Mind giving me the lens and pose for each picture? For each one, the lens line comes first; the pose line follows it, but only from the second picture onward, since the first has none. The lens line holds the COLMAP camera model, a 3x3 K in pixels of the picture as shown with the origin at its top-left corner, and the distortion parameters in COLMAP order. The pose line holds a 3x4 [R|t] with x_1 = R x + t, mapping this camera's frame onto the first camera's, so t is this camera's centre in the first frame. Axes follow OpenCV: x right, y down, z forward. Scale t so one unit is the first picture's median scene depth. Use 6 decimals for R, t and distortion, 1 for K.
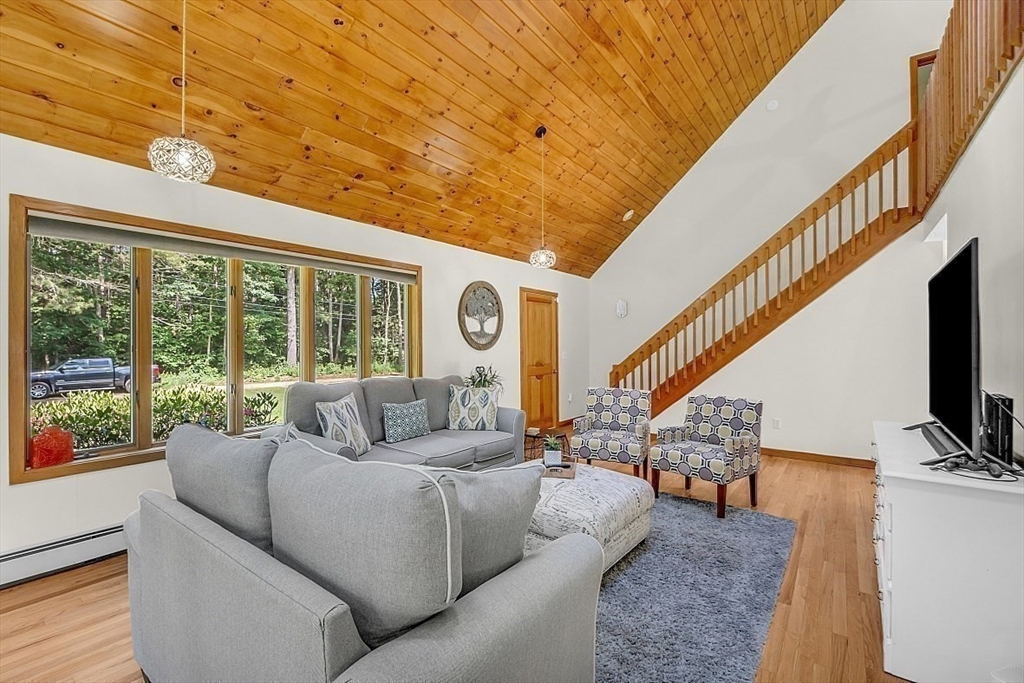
lens RADIAL K [[470.0, 0, 483.3], [0, 470.0, 344.8], [0, 0, 1]] dist [-0.011322, 0.001013]
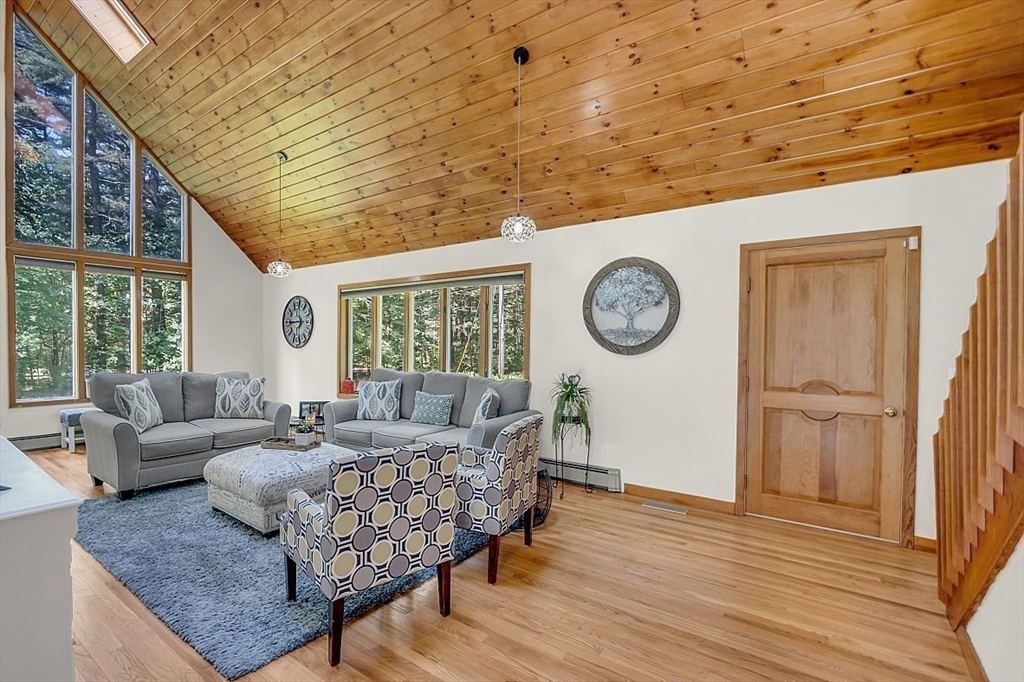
lens RADIAL K [[470.0, 0, 483.3], [0, 470.0, 344.3], [0, 0, 1]] dist [-0.011322, 0.001013]
pose [[0.017503, 0.003677, -0.999840, 0.746116], [-0.013302, 0.999906, 0.003445, -0.004783], [0.999758, 0.013240, 0.017550, 0.816180]]
